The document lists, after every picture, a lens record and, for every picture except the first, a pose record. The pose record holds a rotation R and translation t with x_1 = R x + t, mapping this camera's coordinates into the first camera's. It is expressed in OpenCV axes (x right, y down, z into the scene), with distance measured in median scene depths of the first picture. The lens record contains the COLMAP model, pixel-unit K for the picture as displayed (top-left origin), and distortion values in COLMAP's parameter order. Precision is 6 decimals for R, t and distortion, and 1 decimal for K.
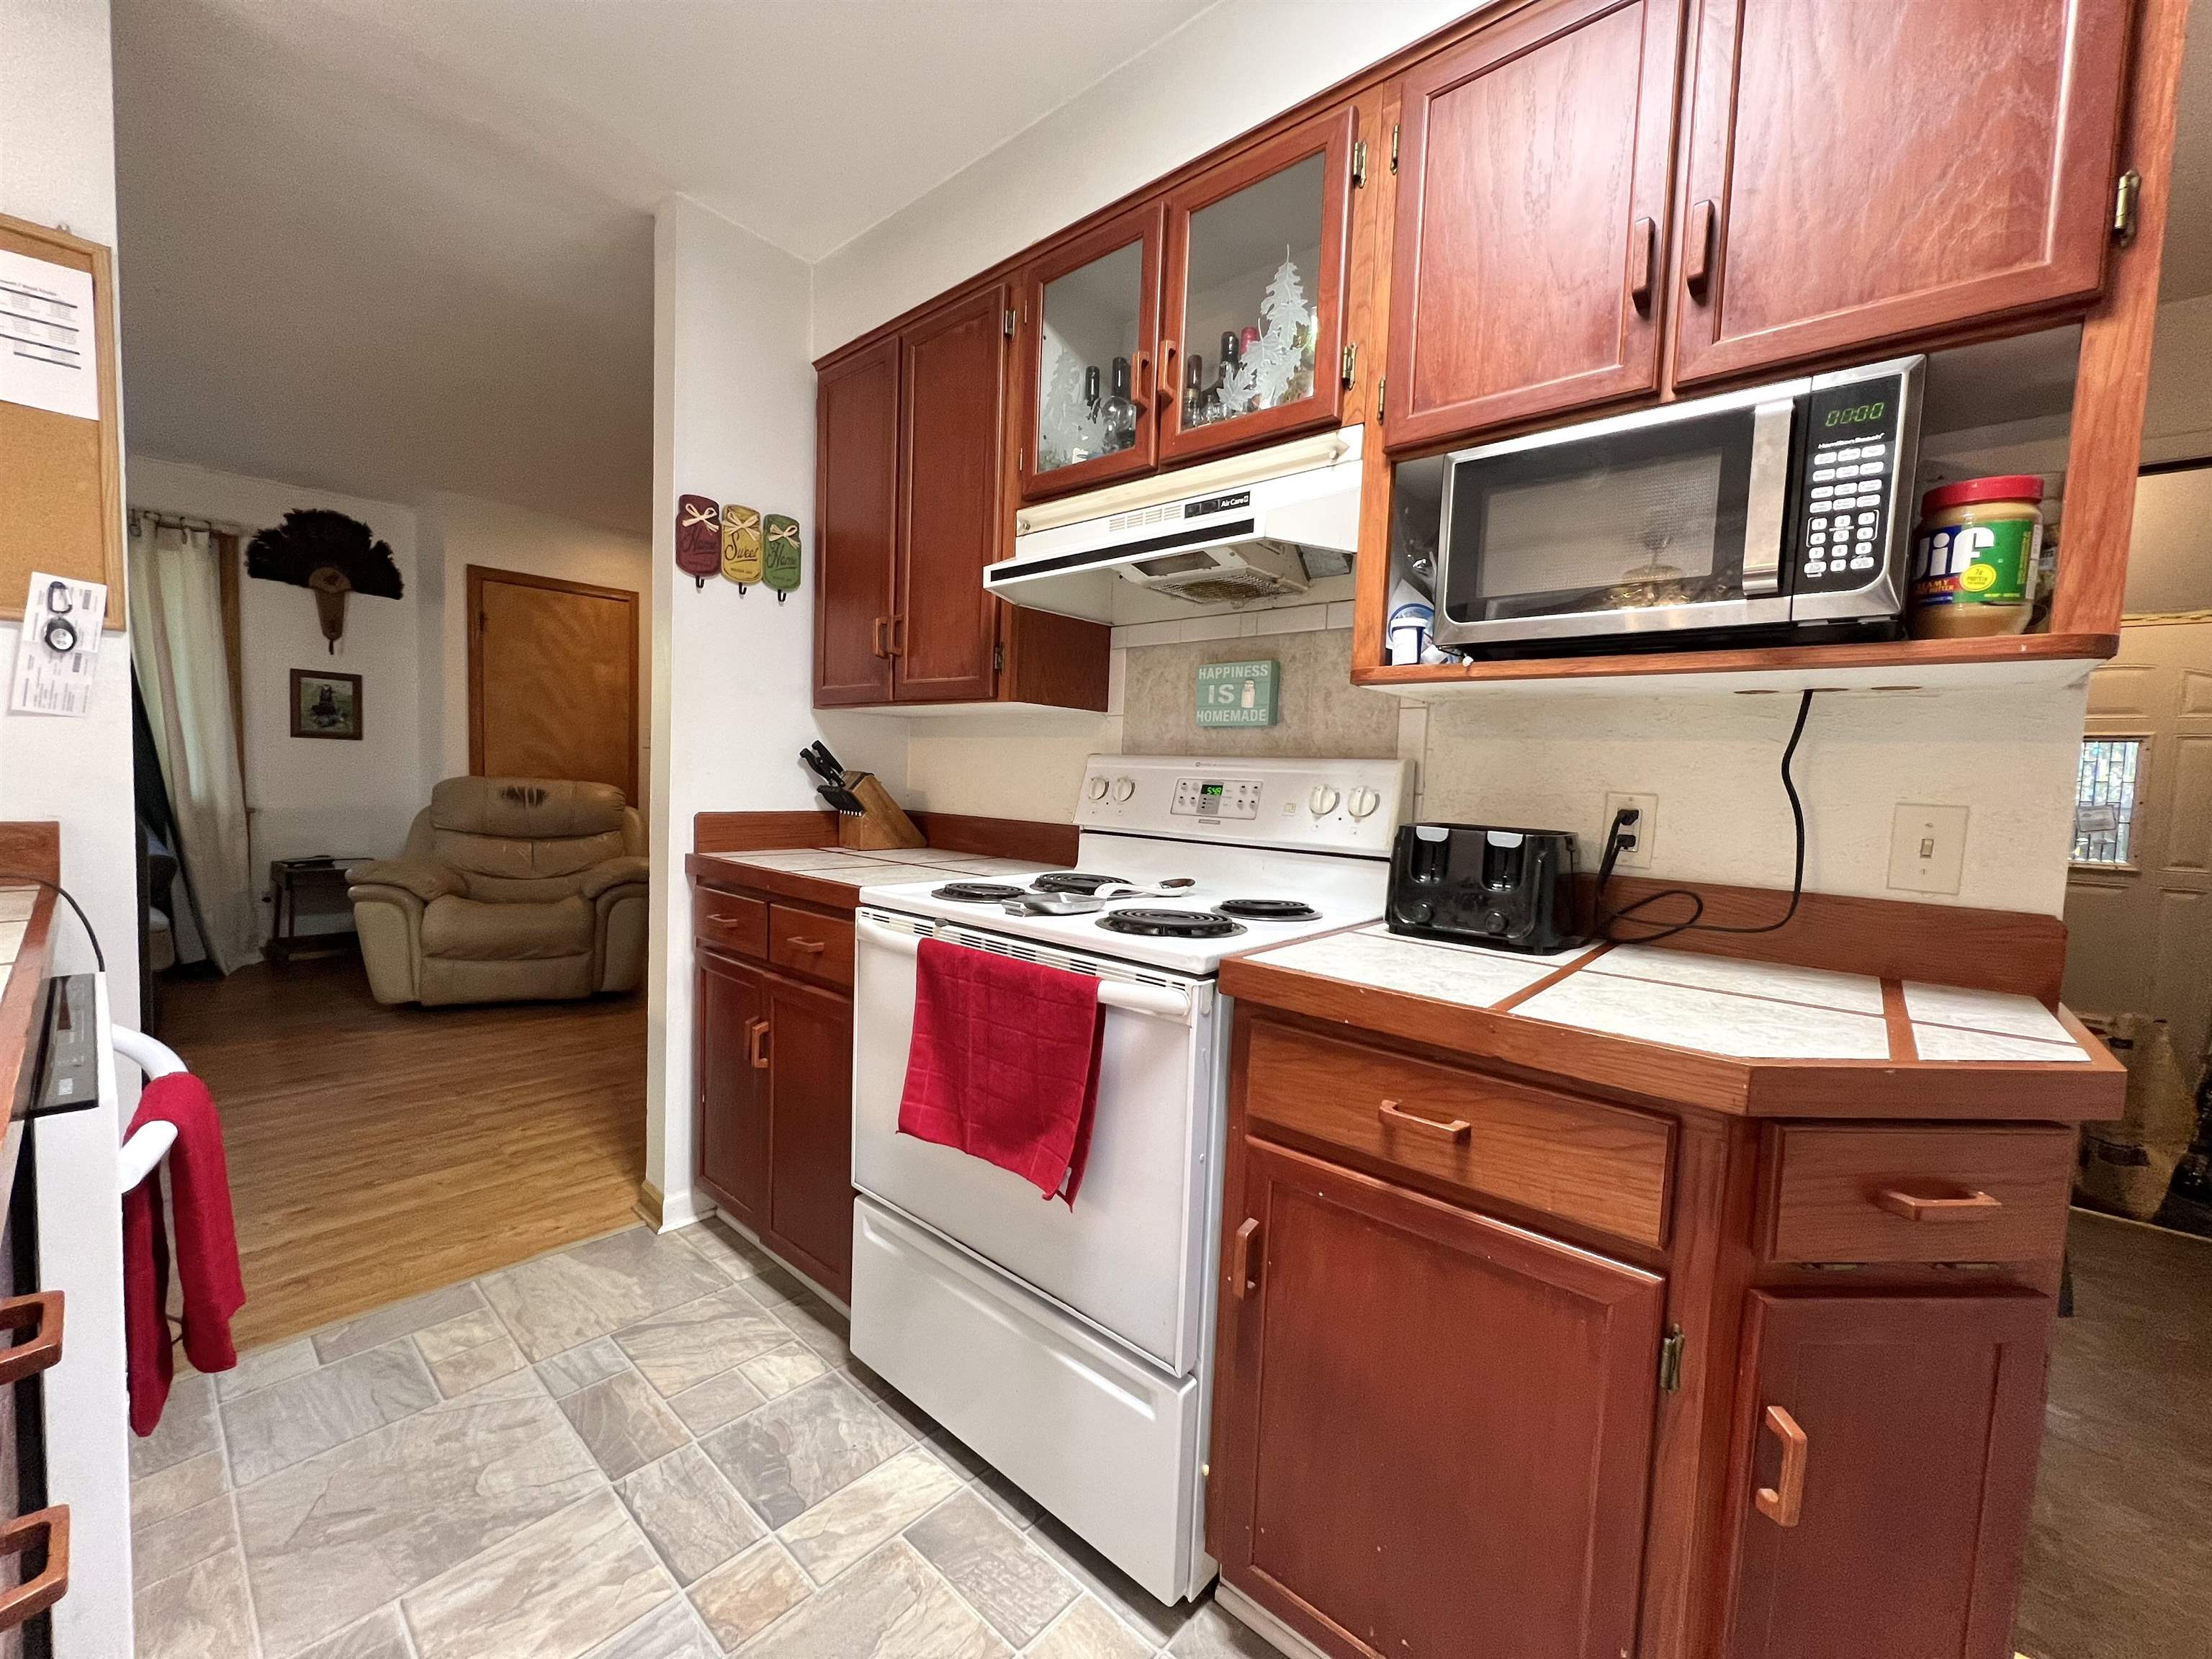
lens RADIAL K [[887.2, 0, 1105.3], [0, 887.2, 832.2], [0, 0, 1]] dist [0.001162, 0.000064]
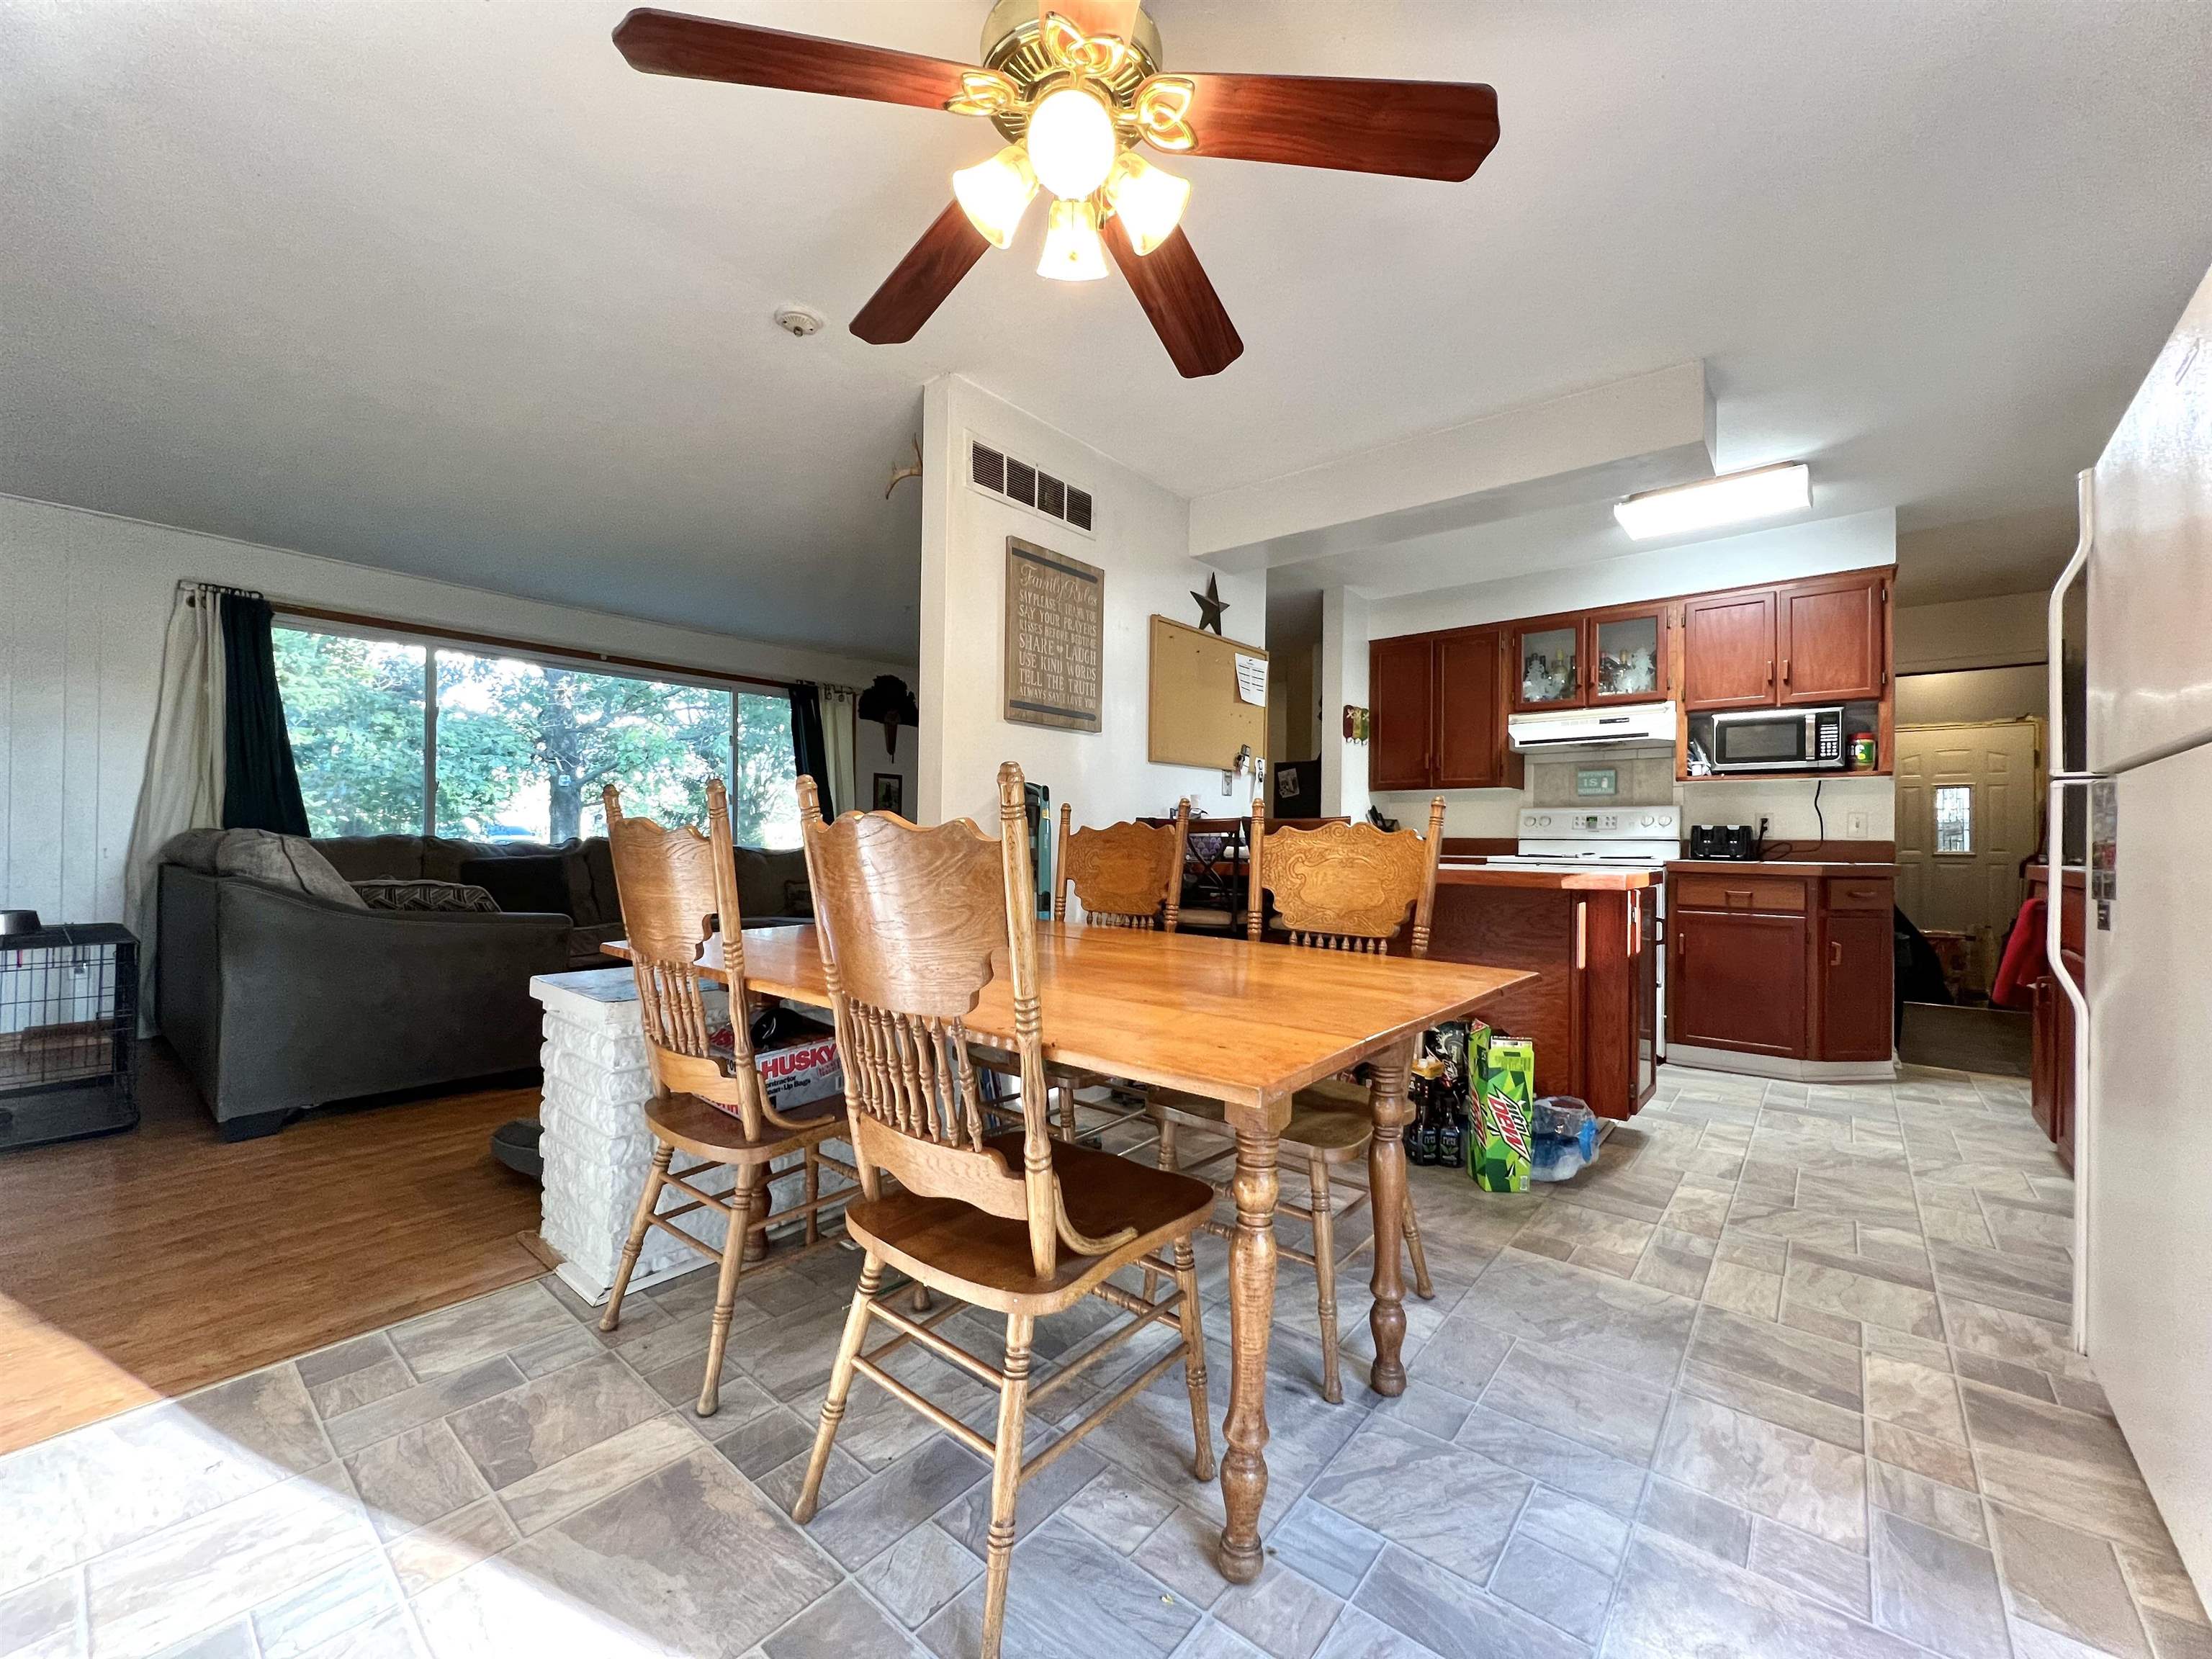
lens RADIAL K [[880.0, 0, 1106.0], [0, 880.0, 829.5], [0, 0, 1]] dist [-0.000438, -0.000271]
pose [[0.999306, -0.027873, 0.024709, -1.395633], [0.029658, 0.996736, -0.075090, 0.136559], [-0.022535, 0.075771, 0.996871, -1.571080]]
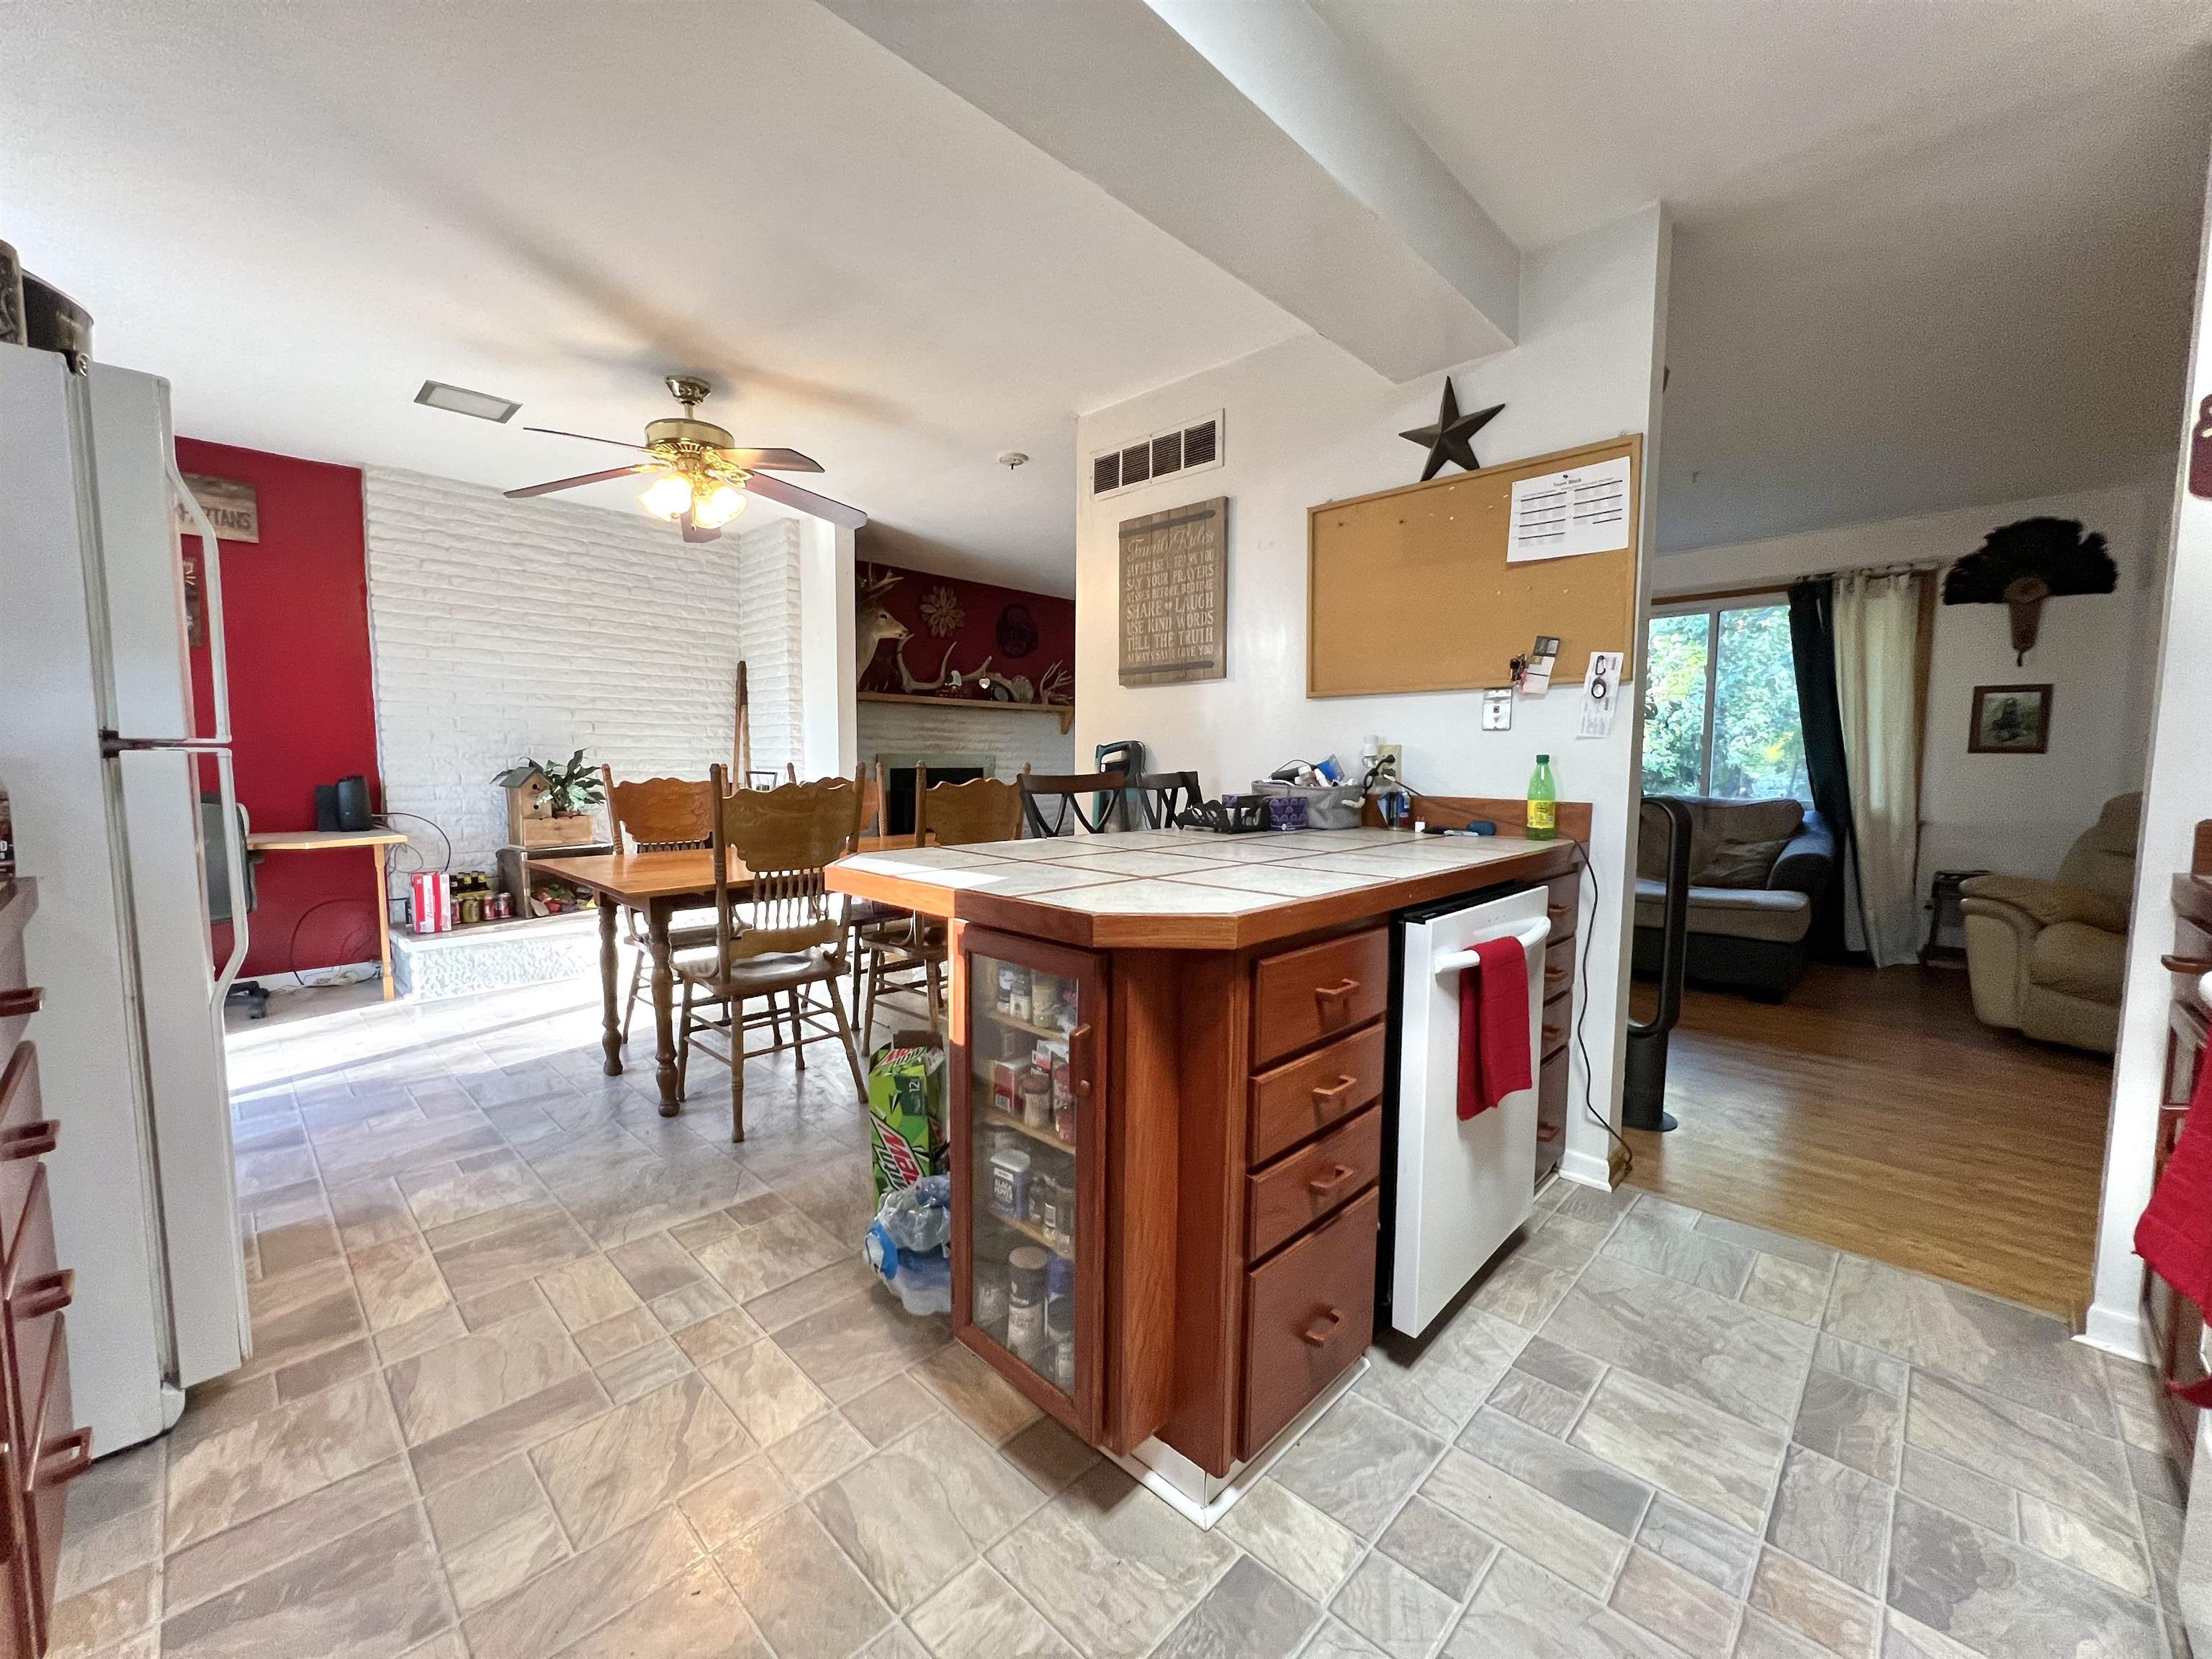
lens RADIAL K [[875.9, 0, 1106.0], [0, 875.9, 829.5], [0, 0, 1]] dist [-0.001156, 0.002446]
pose [[-0.044492, 0.041014, -0.998167, 0.374472], [-0.074226, 0.996259, 0.044245, 0.025402], [0.996248, 0.076059, -0.041281, 0.146976]]
